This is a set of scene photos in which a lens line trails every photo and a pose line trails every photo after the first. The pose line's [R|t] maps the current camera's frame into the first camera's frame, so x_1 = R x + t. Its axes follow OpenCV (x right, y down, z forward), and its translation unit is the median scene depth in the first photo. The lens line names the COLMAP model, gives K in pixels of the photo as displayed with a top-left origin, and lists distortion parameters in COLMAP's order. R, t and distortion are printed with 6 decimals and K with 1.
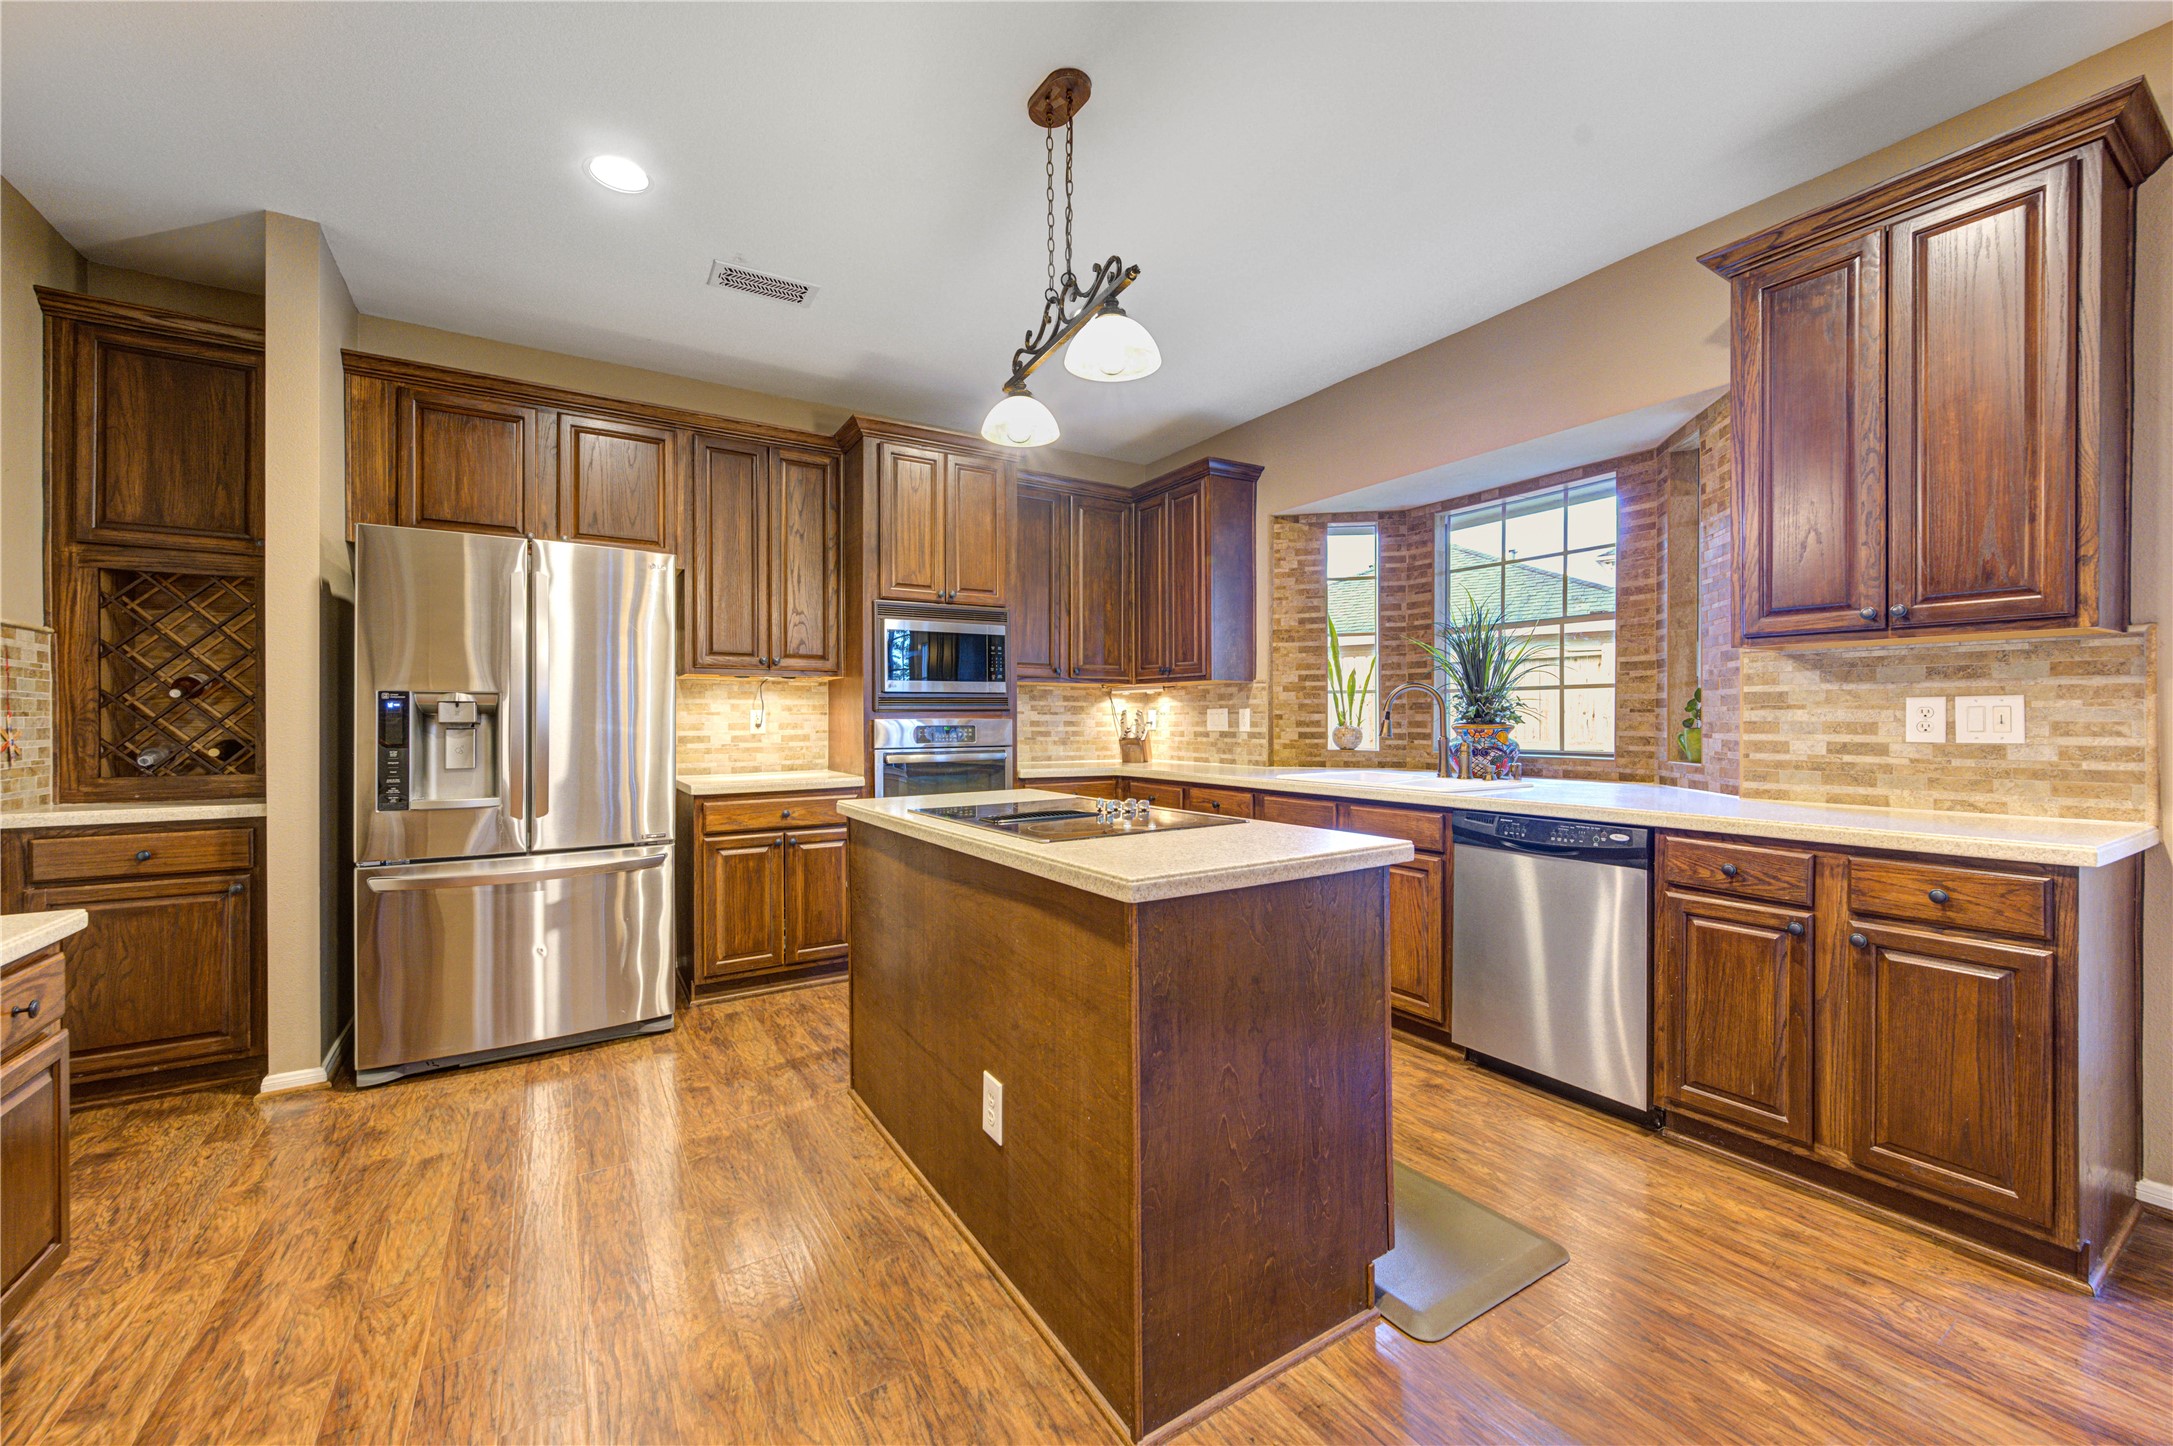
lens RADIAL K [[851.3, 0, 1094.0], [0, 851.3, 721.5], [0, 0, 1]] dist [0.001505, 0.000221]
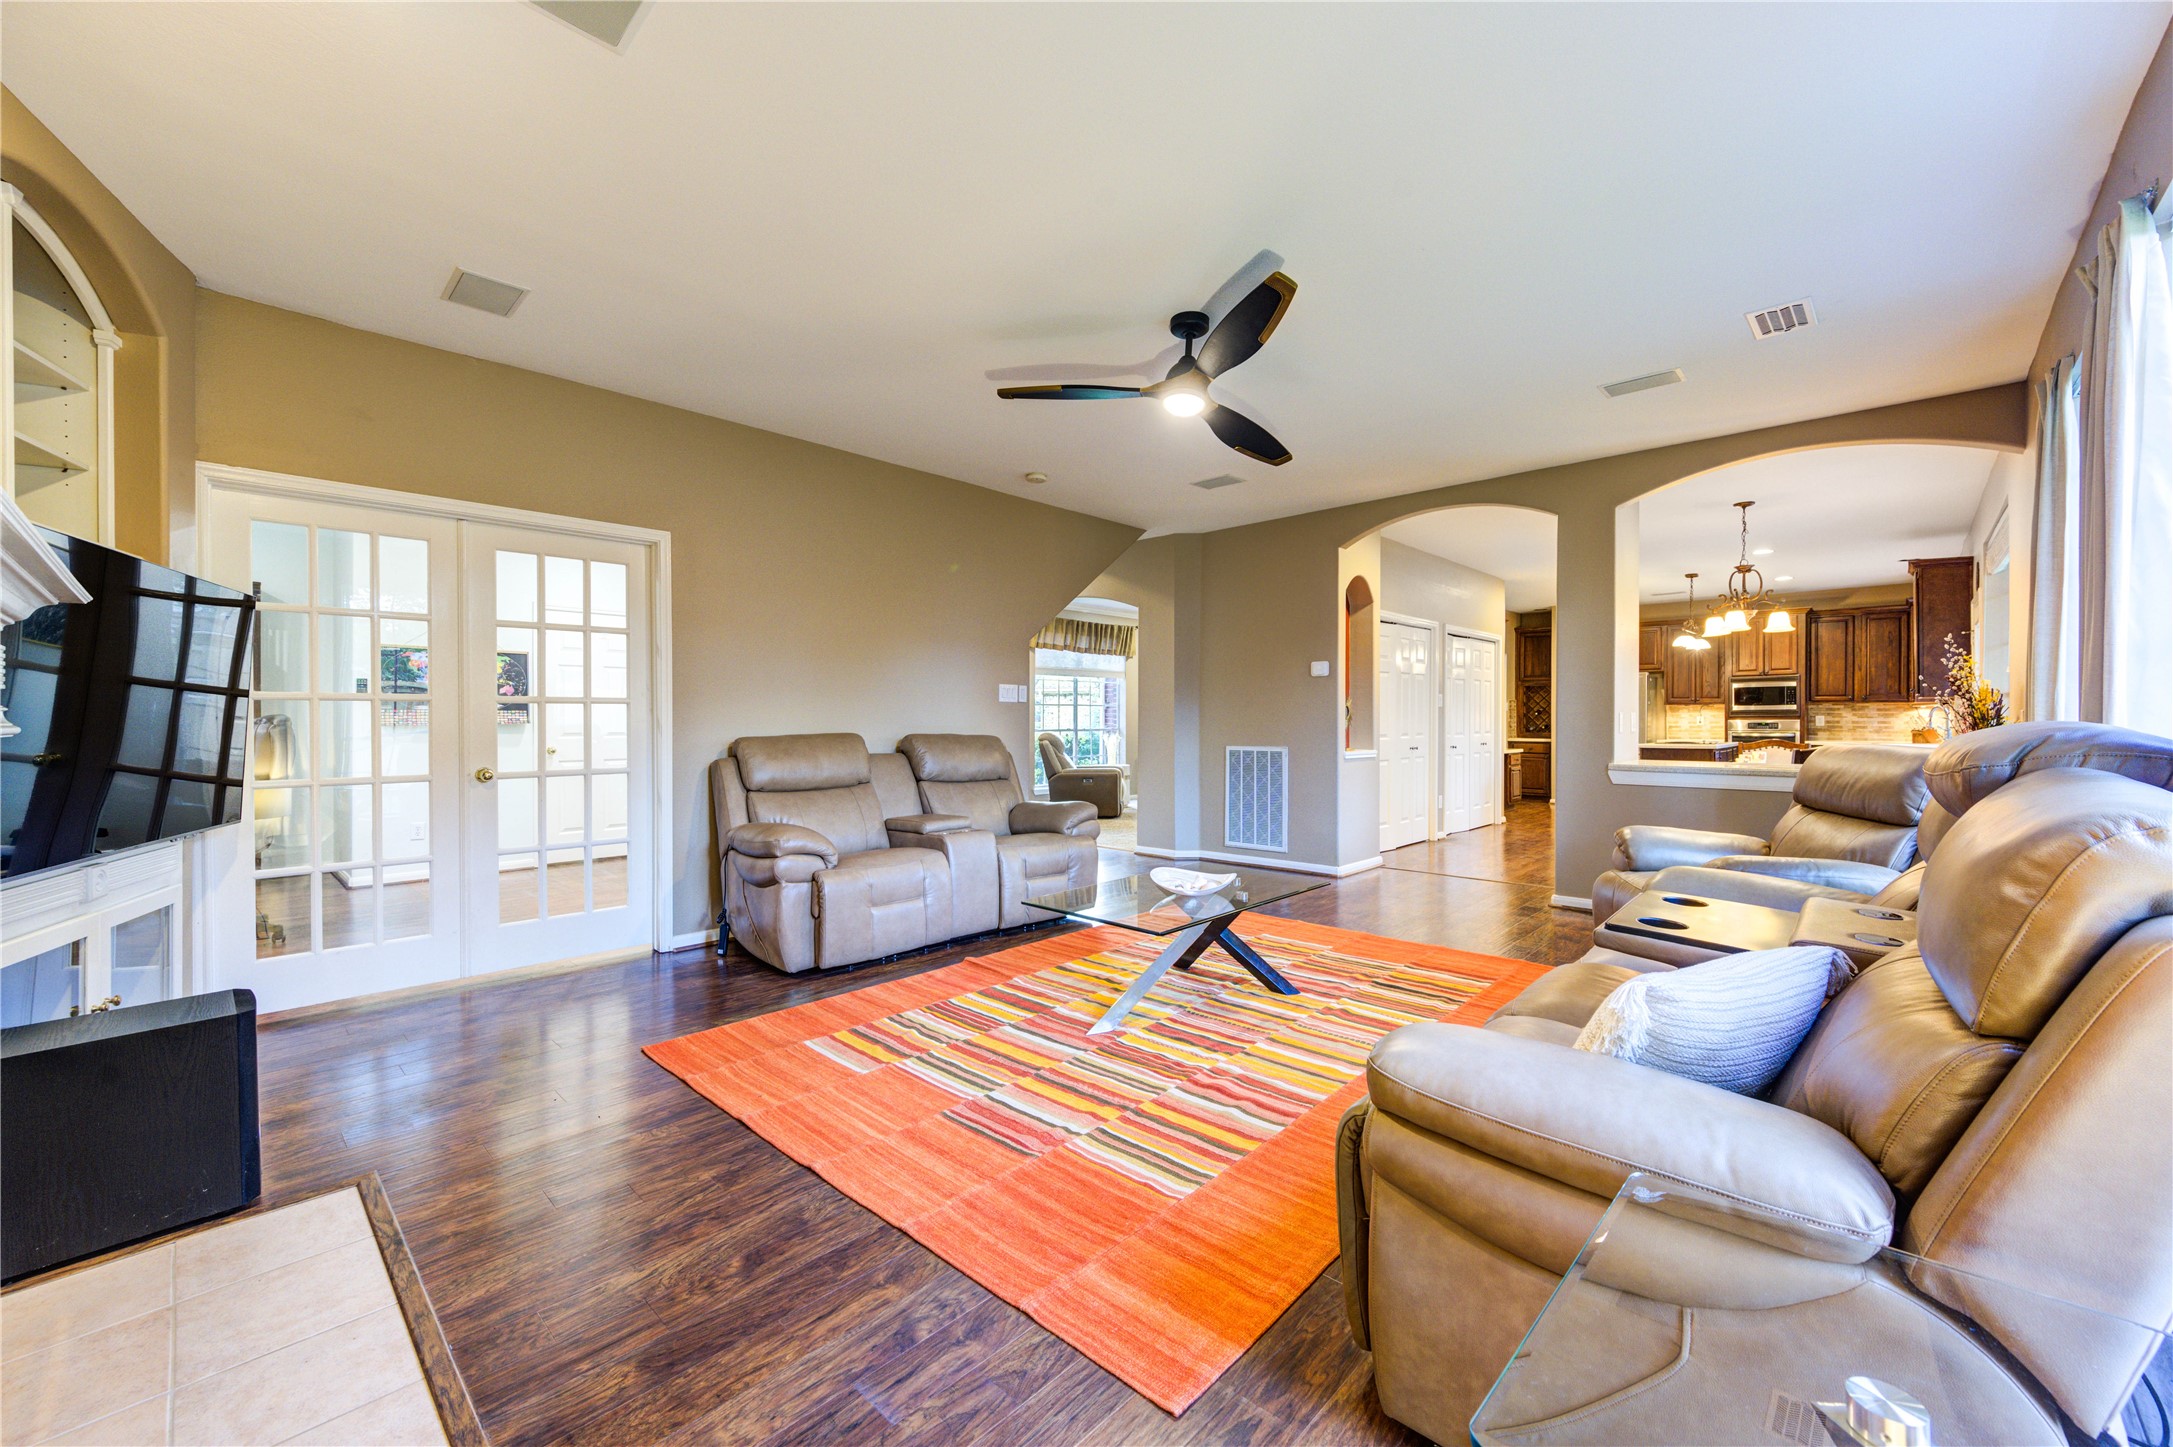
lens RADIAL K [[851.3, 0, 1094.0], [0, 851.3, 722.0], [0, 0, 1]] dist [0.001505, 0.000221]
pose [[0.249332, 0.003846, -0.968410, 3.301254], [-0.003546, 0.999989, 0.003059, 0.004129], [0.968411, 0.002671, 0.249343, -2.917787]]
